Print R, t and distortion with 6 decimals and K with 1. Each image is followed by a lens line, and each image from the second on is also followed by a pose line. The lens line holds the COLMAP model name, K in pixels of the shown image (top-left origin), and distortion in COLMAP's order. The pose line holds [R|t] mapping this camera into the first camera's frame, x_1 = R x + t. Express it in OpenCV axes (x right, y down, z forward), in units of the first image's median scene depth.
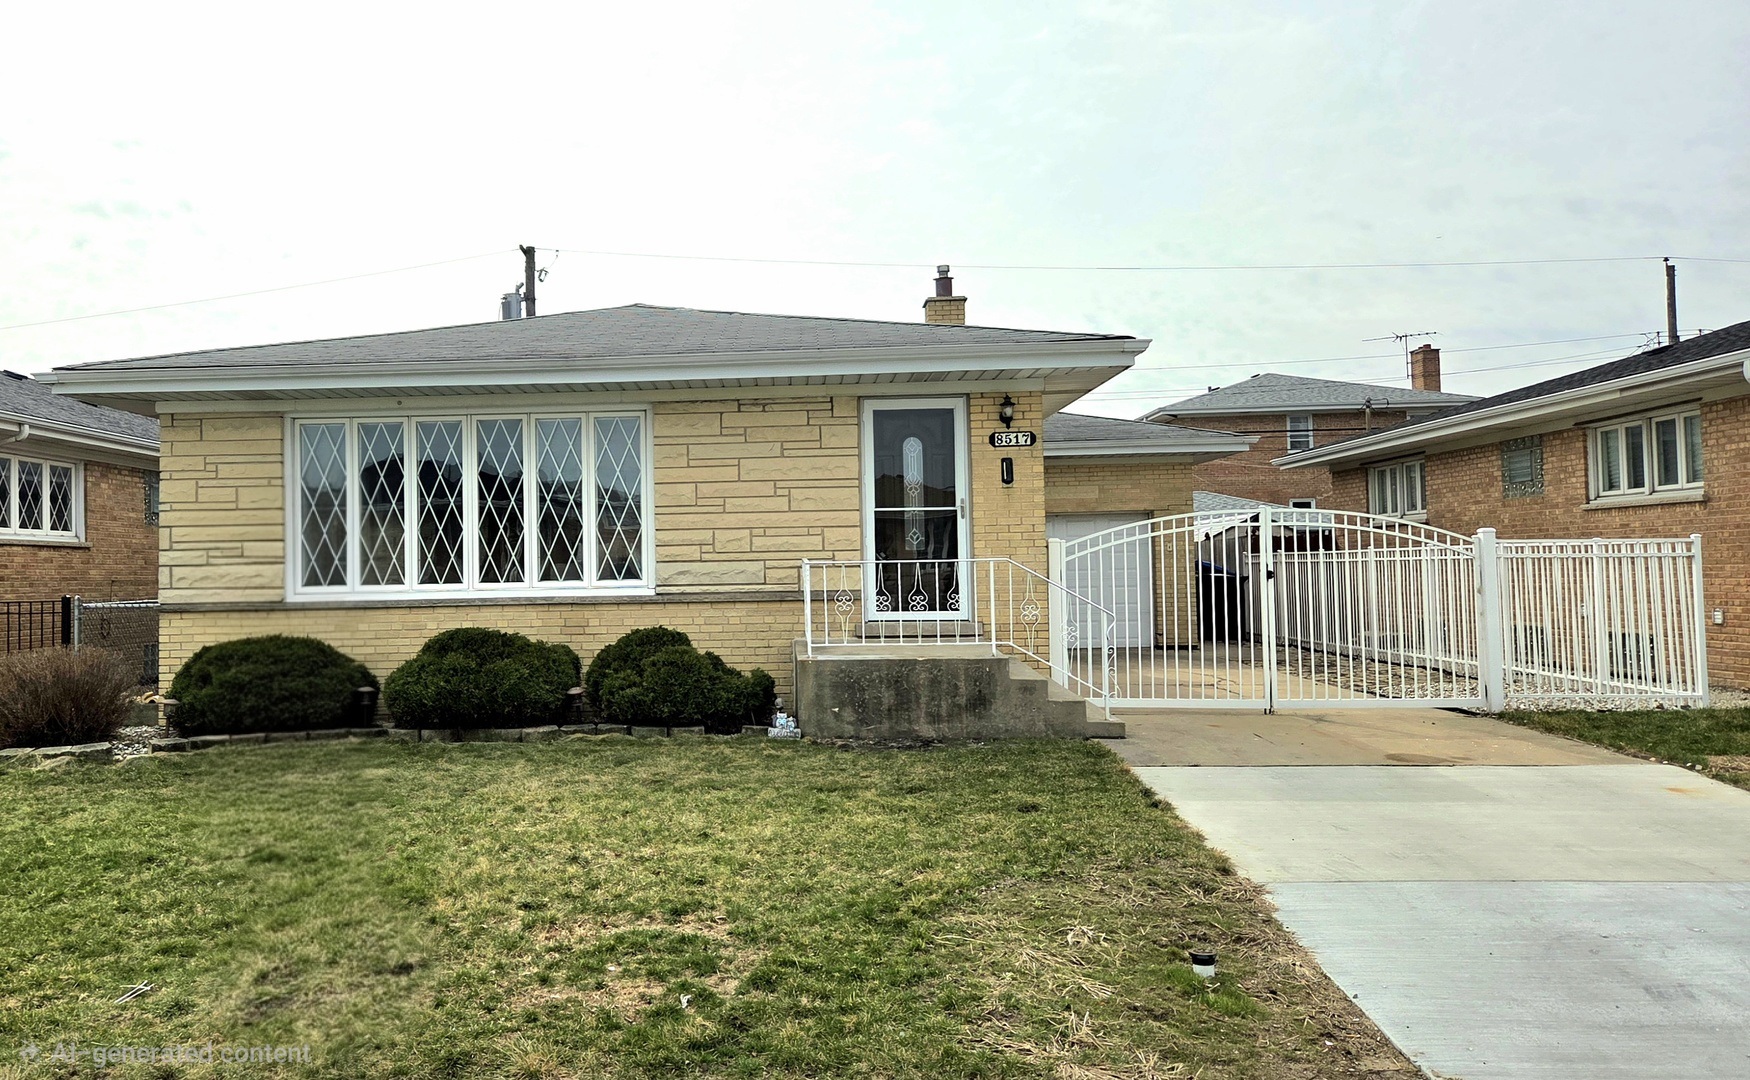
lens RADIAL K [[1152.3, 0, 871.8], [0, 1152.3, 458.4], [0, 0, 1]] dist [0.073047, -0.070779]
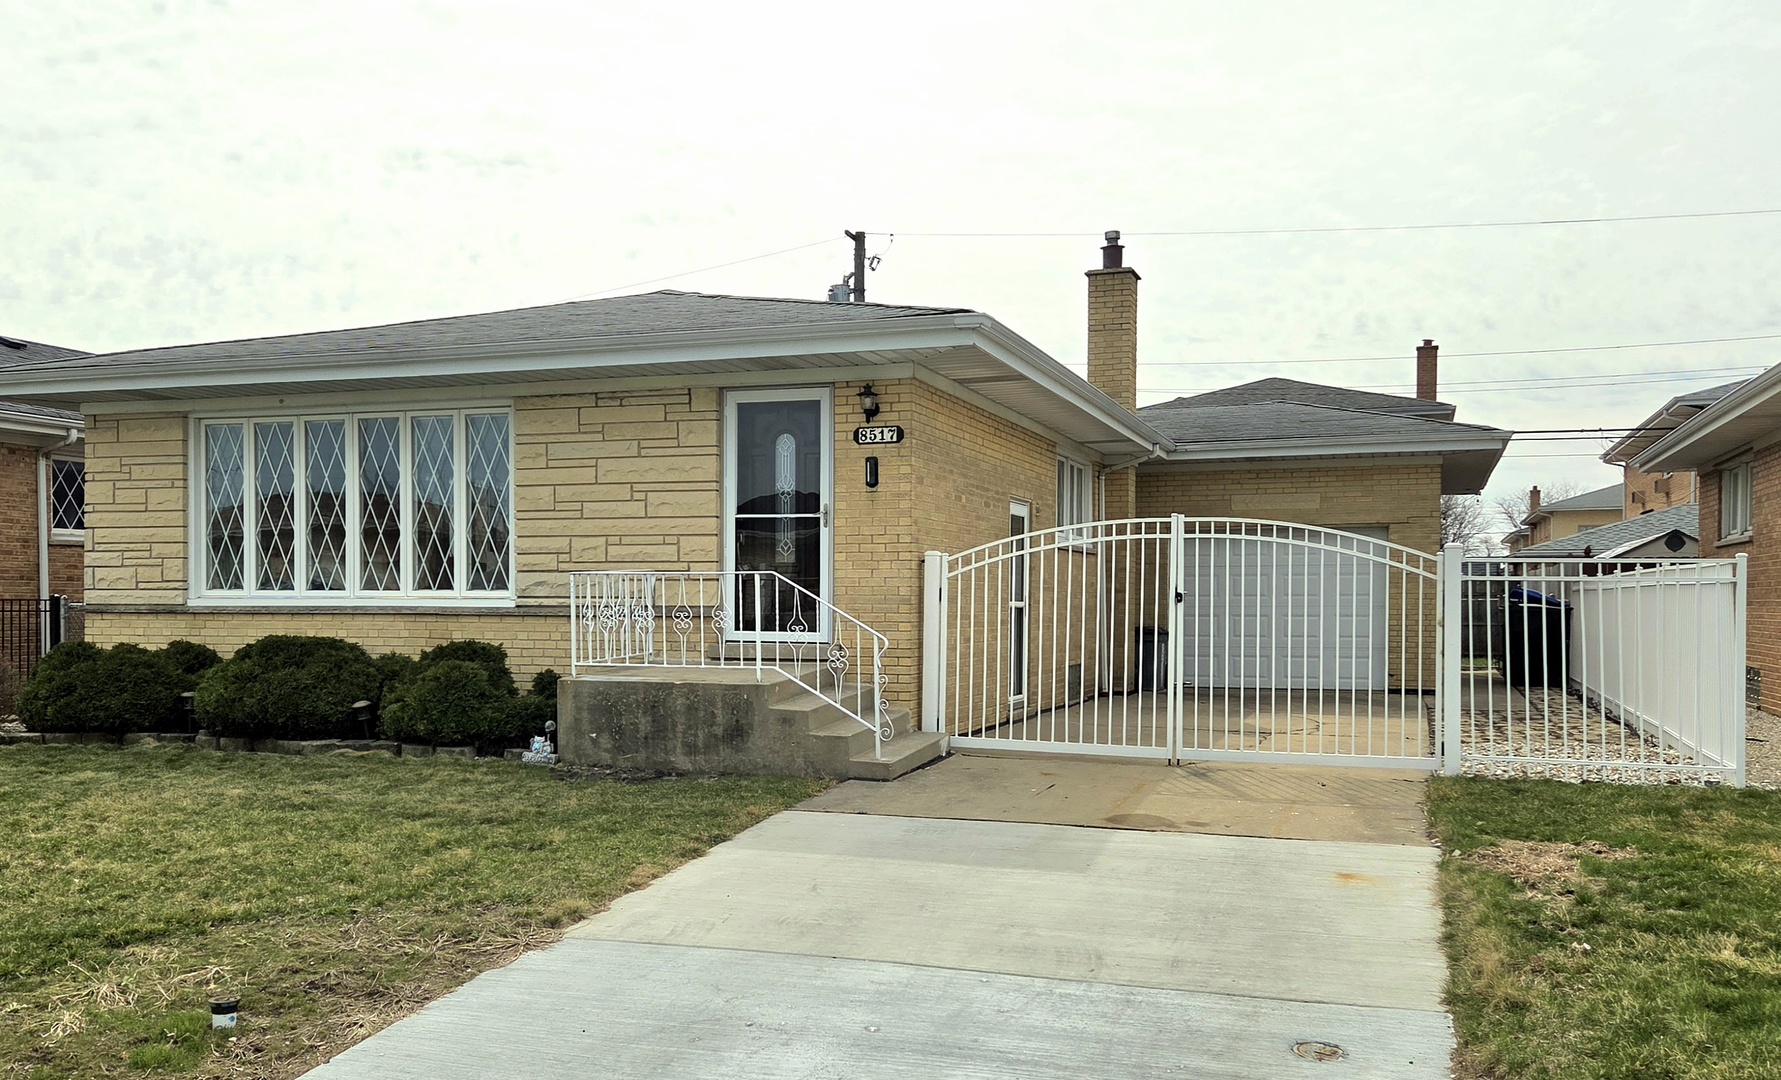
lens RADIAL K [[1304.9, 0, 890.5], [0, 1304.9, 540.0], [0, 0, 1]] dist [0.105982, -0.141653]
pose [[0.972828, 0.010263, -0.231303, 0.348417], [0.003143, 0.998340, 0.057516, 0.005282], [0.231510, -0.056680, 0.971180, 0.052341]]
